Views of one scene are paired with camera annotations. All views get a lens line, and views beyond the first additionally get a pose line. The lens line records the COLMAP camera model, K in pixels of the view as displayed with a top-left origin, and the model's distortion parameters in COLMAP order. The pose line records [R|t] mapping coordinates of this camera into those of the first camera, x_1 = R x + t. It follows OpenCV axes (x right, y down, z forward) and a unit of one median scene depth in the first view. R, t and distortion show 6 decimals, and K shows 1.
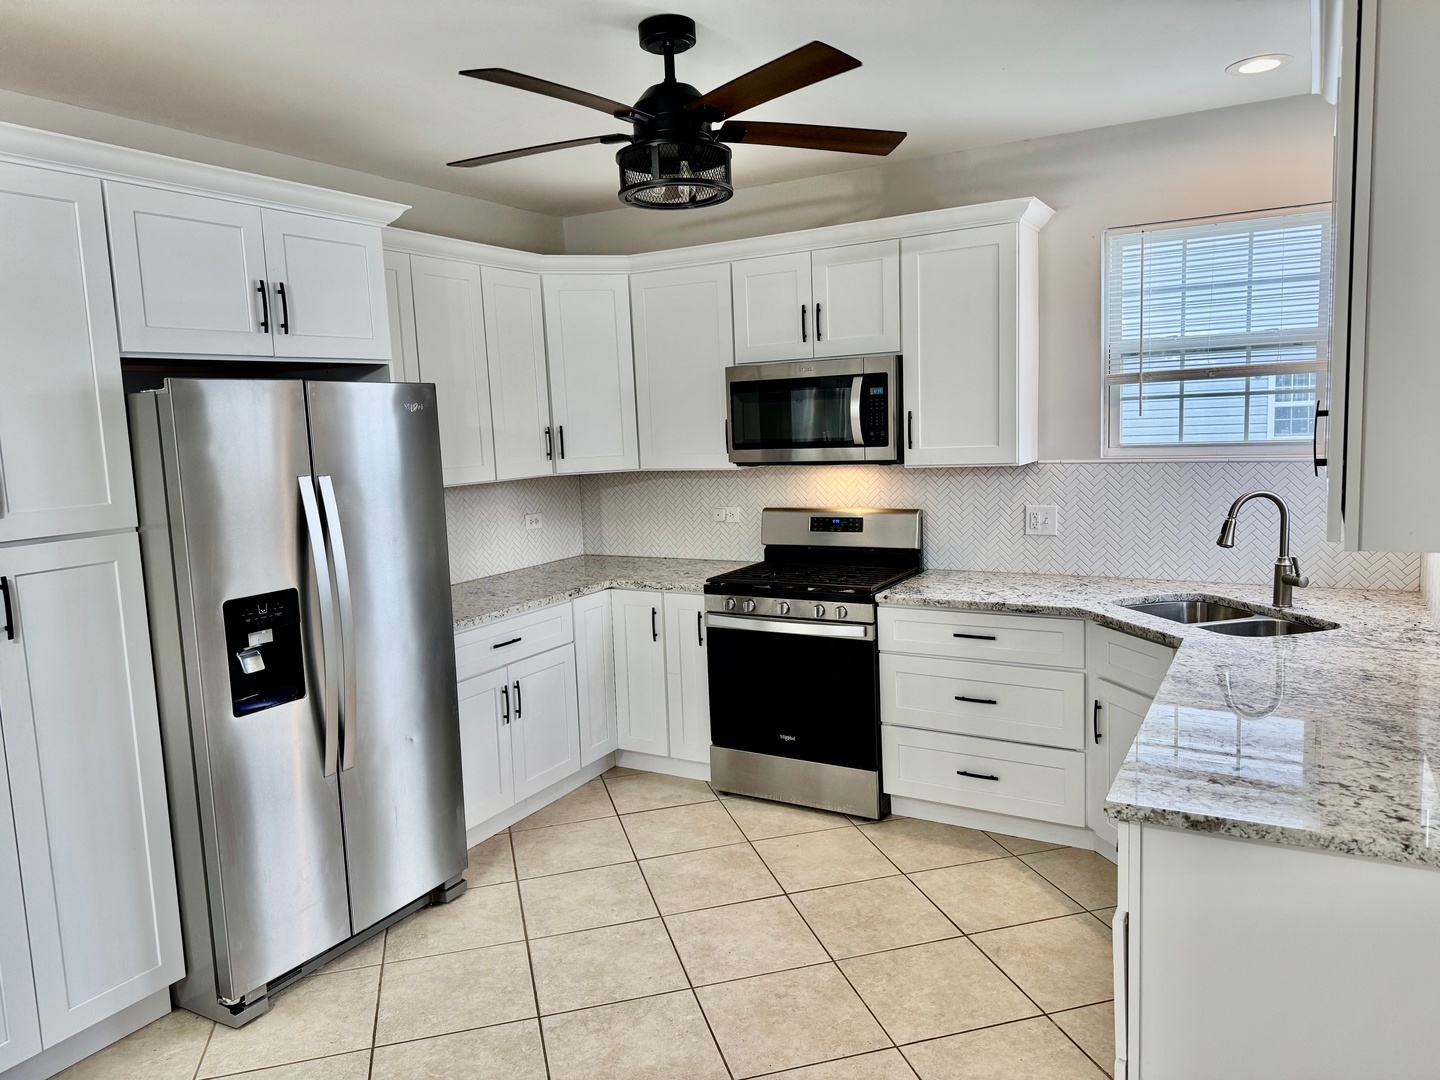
lens RADIAL K [[1000.2, 0, 714.4], [0, 1000.2, 532.0], [0, 0, 1]] dist [0.118454, -0.187949]
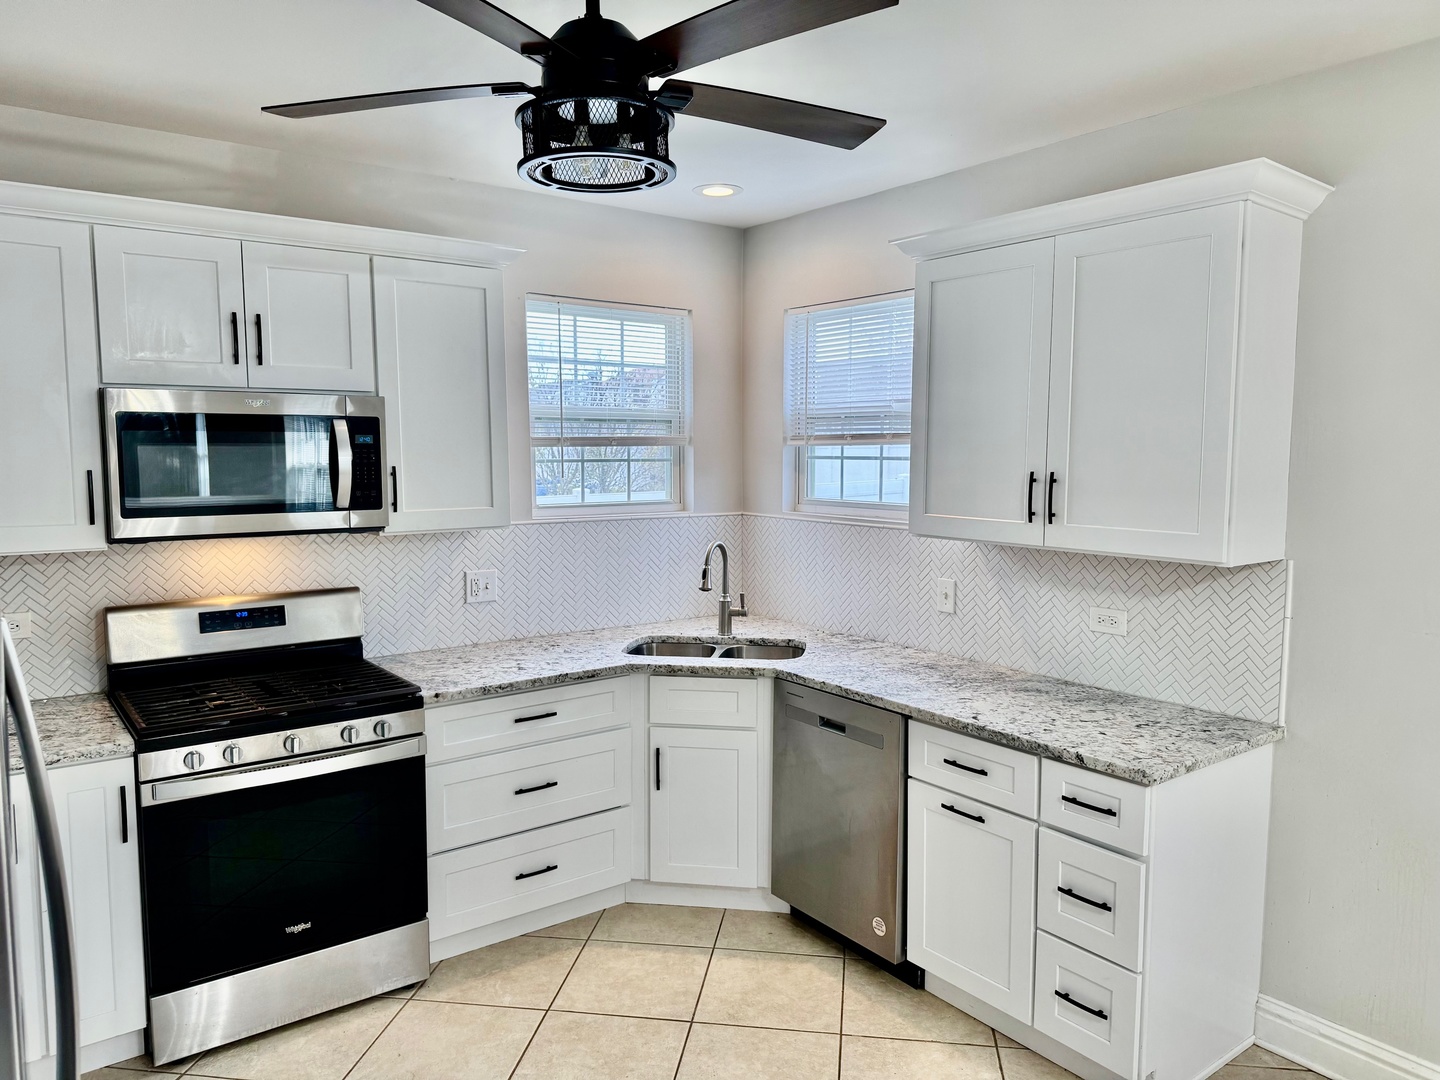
lens RADIAL K [[1000.2, 0, 714.4], [0, 1000.2, 532.0], [0, 0, 1]] dist [0.118454, -0.187949]
pose [[0.386436, -0.035862, 0.921619, -0.468021], [0.090429, 0.995903, 0.000836, -0.044269], [-0.917873, 0.083018, 0.388095, 0.448746]]
